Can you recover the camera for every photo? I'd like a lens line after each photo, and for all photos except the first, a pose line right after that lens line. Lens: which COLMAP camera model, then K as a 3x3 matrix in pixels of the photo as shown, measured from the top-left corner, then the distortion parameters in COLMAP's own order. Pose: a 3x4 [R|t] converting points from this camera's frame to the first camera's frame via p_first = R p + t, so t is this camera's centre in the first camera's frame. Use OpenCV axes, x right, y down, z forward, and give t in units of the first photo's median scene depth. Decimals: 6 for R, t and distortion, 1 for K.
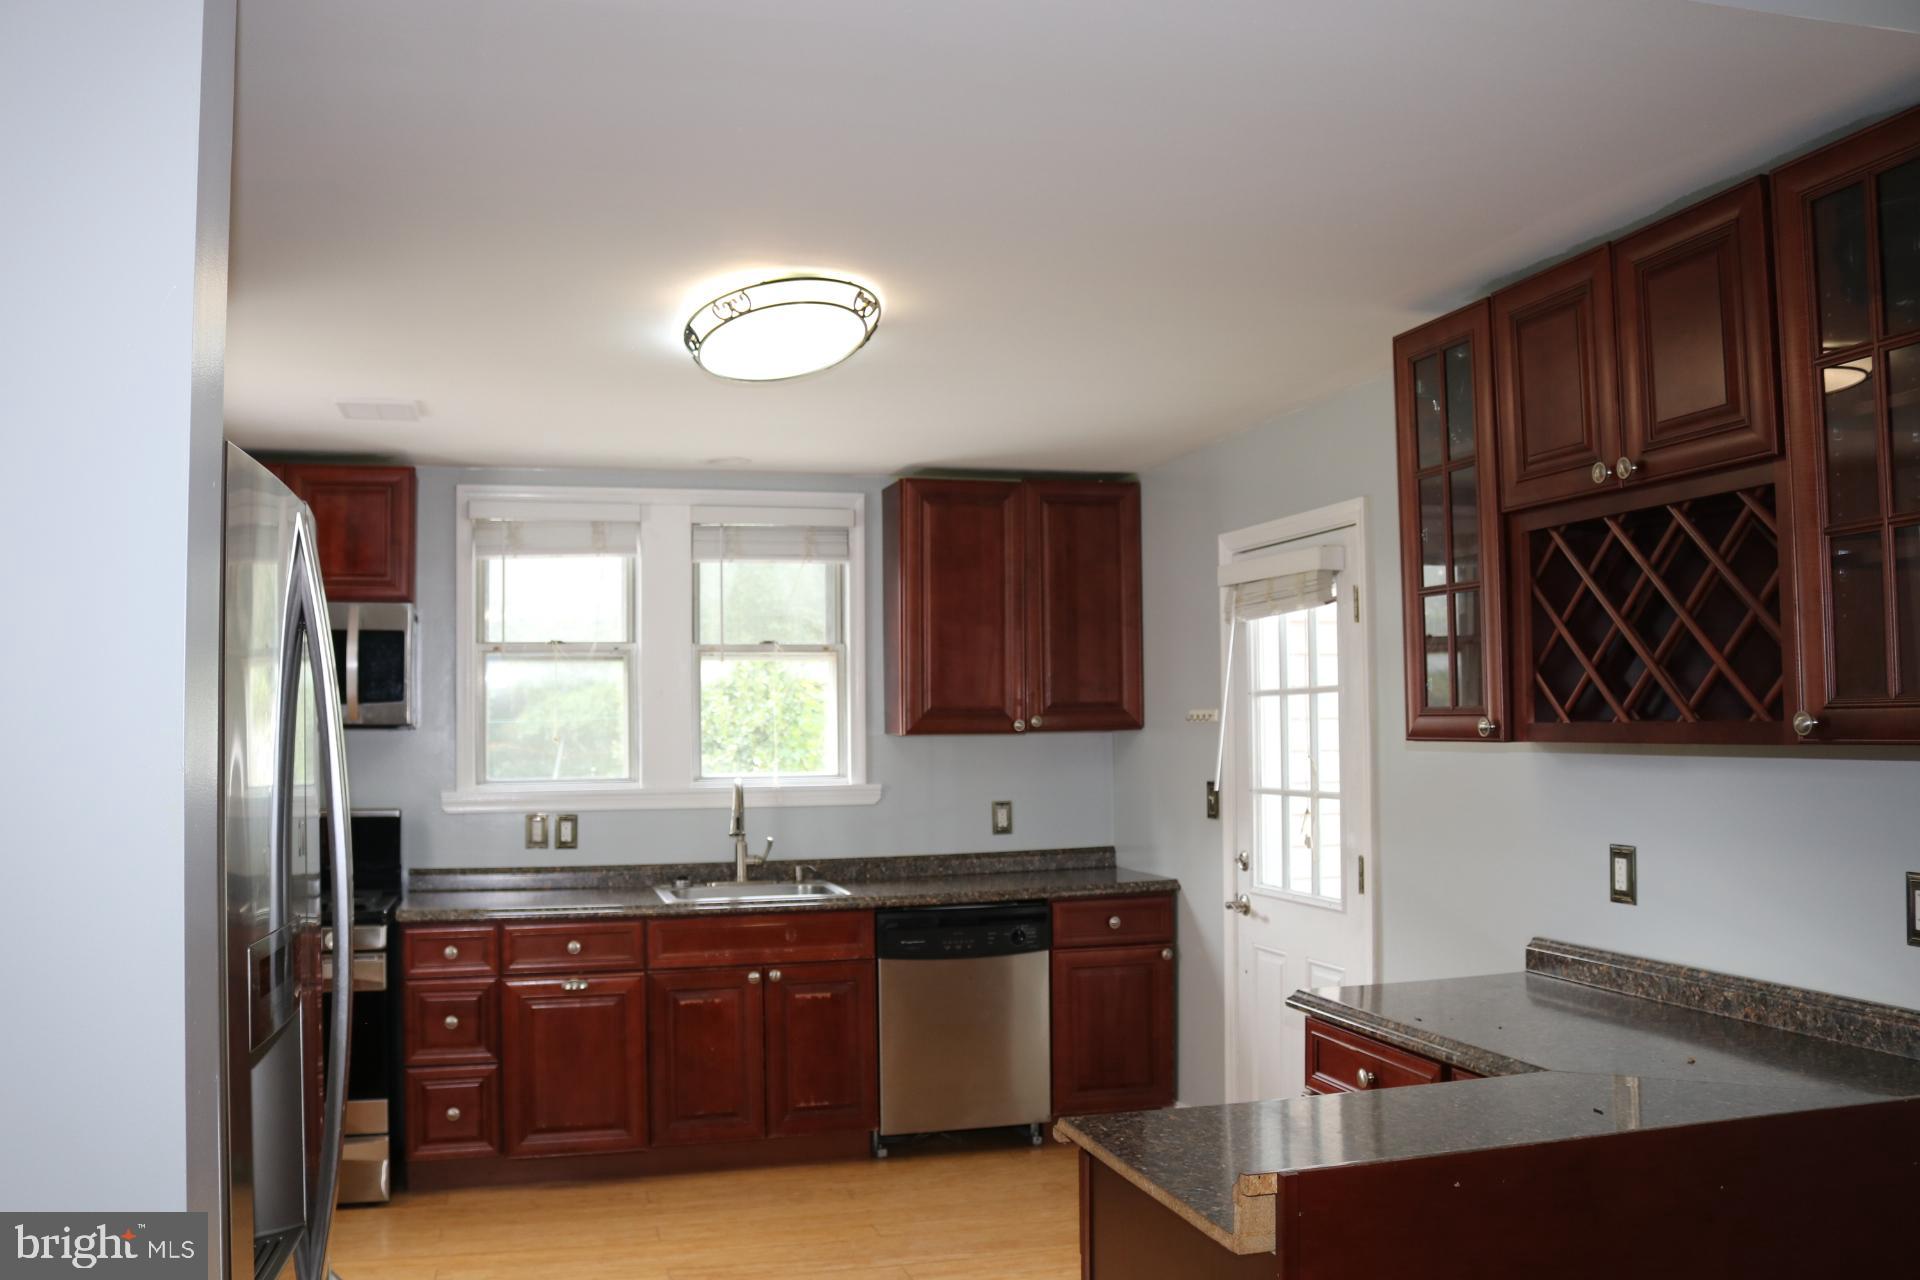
lens RADIAL K [[1614.9, 0, 965.5], [0, 1614.9, 636.9], [0, 0, 1]] dist [-0.118076, 0.035855]
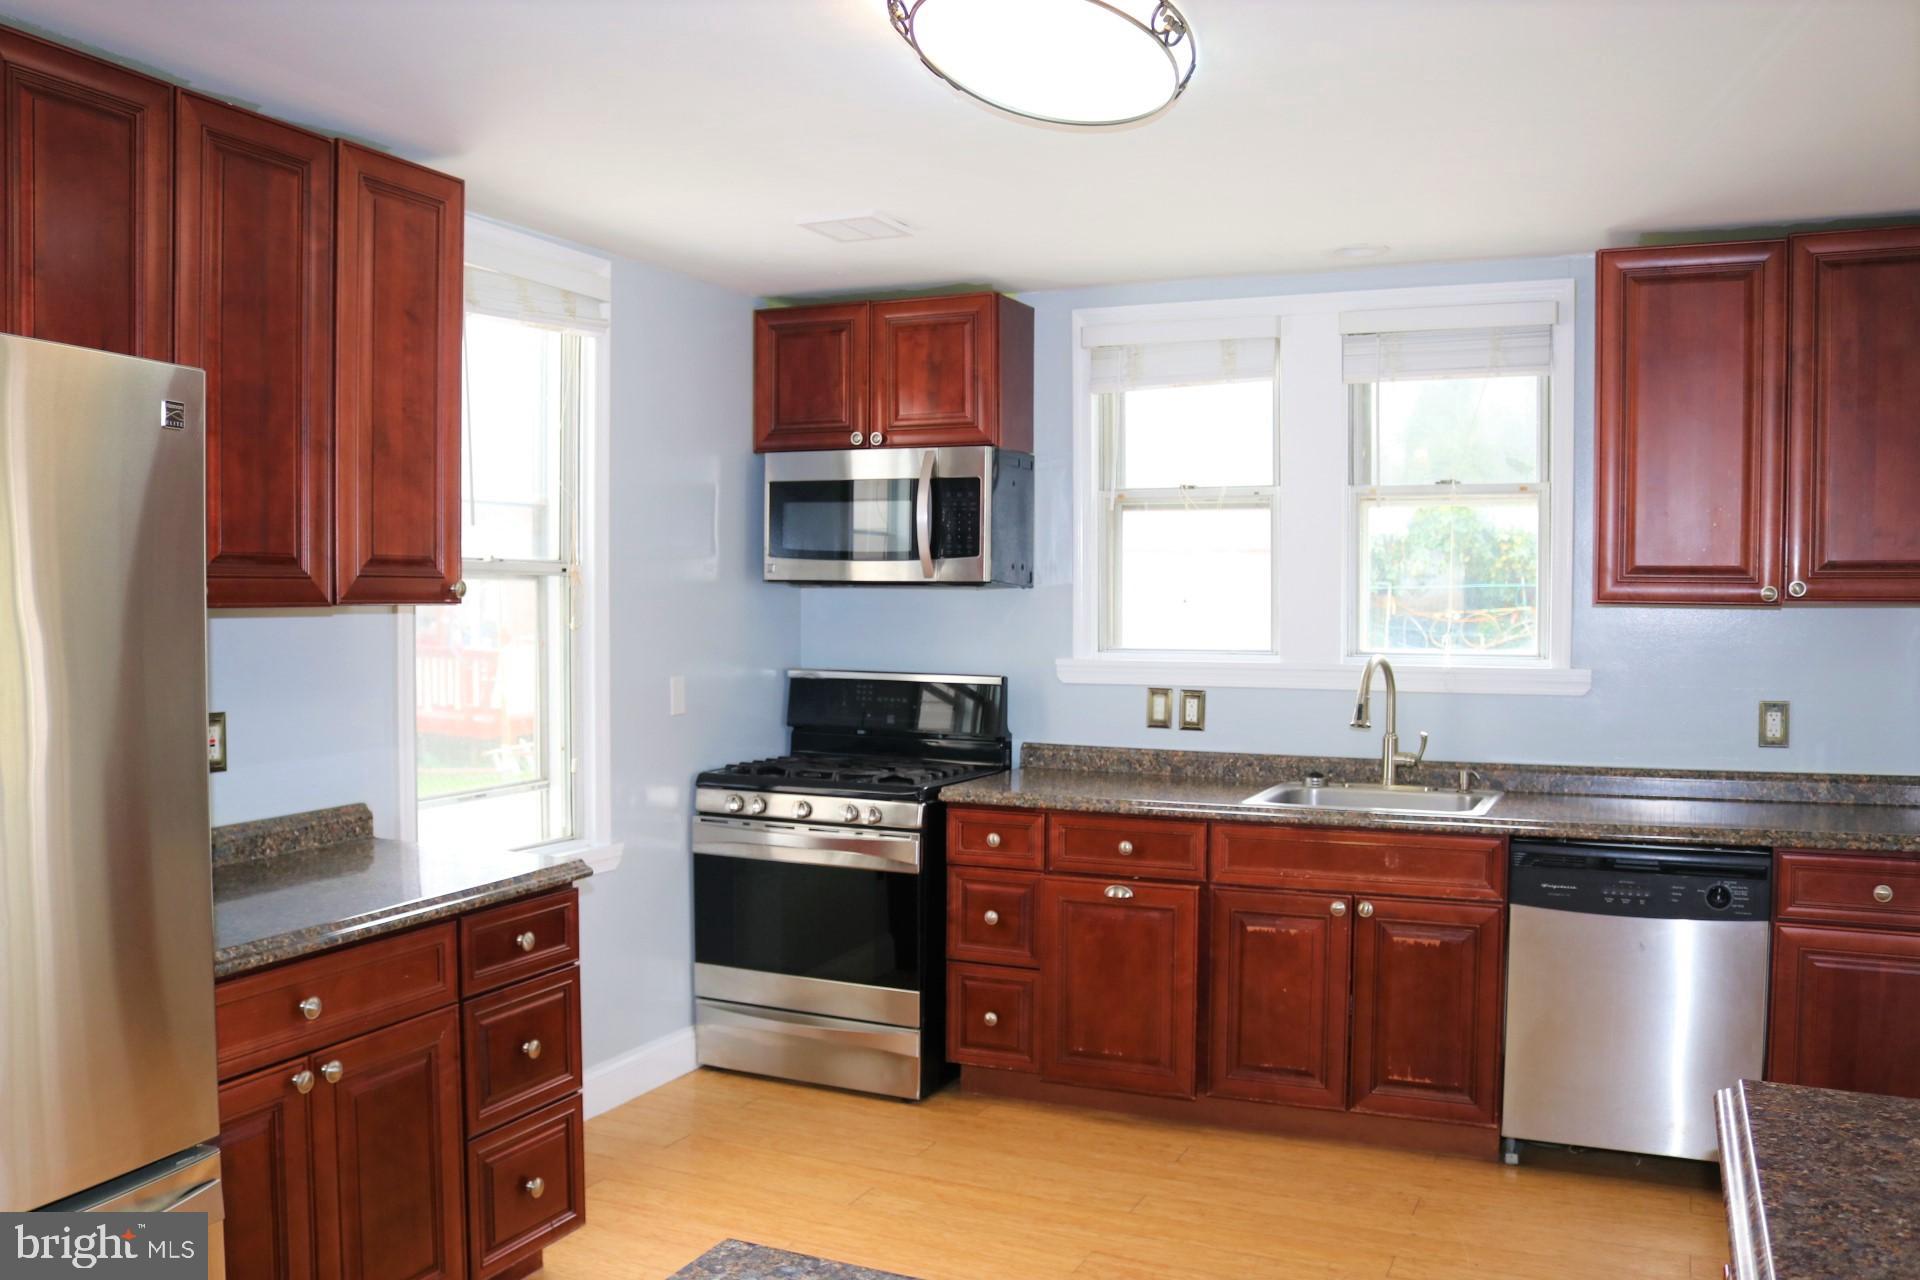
lens RADIAL K [[1614.9, 0, 963.7], [0, 1614.9, 670.3], [0, 0, 1]] dist [-0.118076, 0.035855]
pose [[0.772930, 0.043457, -0.633002, 0.195382], [0.021100, 0.995339, 0.094098, 0.017113], [0.634141, -0.086087, 0.768410, 0.264005]]
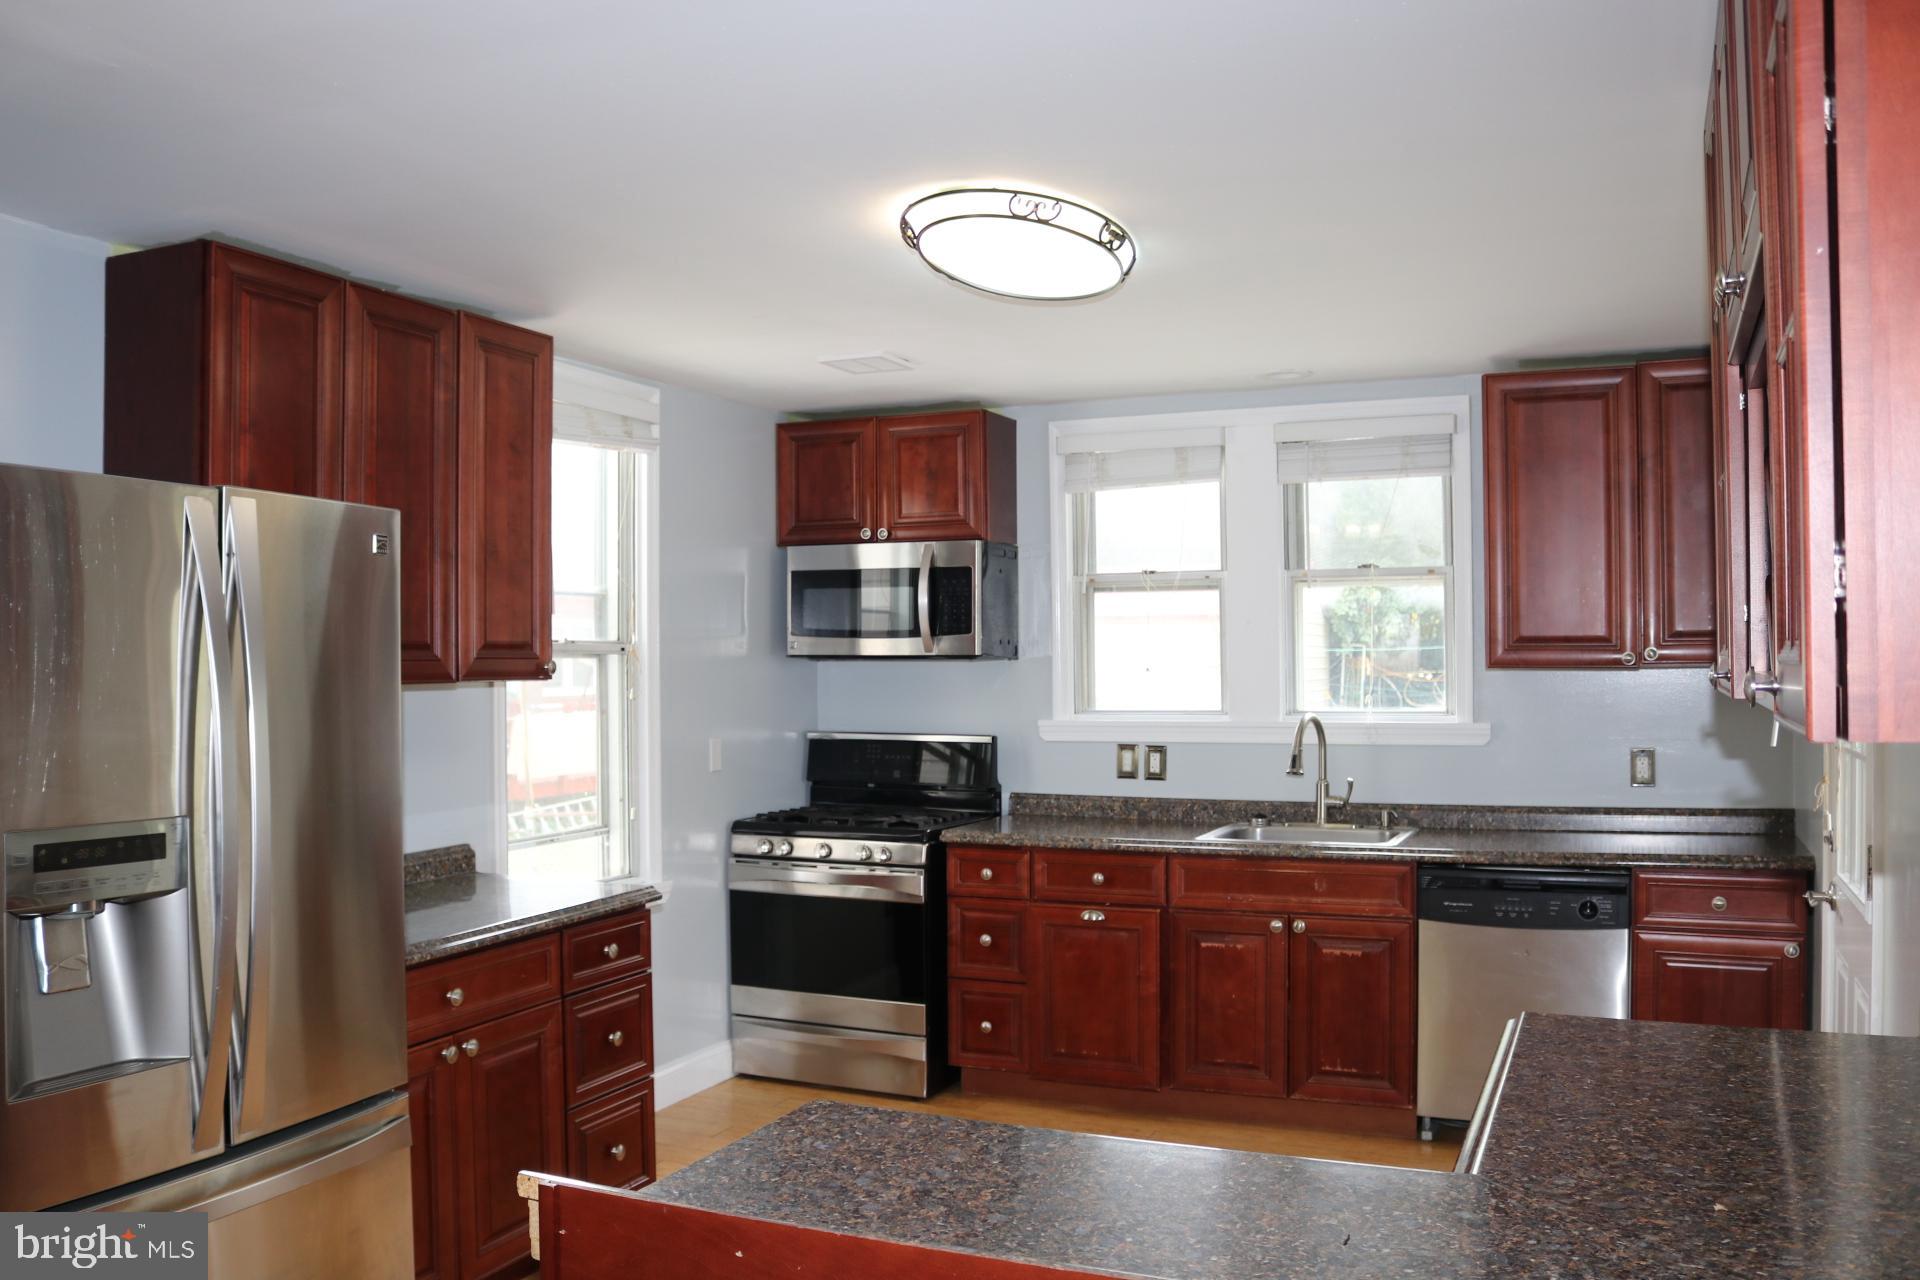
lens RADIAL K [[1614.9, 0, 951.8], [0, 1614.9, 651.0], [0, 0, 1]] dist [-0.118076, 0.035855]
pose [[0.772430, 0.002396, -0.635096, 0.284152], [0.031846, 0.998589, 0.042500, 0.005672], [0.634301, -0.053053, 0.771263, 0.150973]]
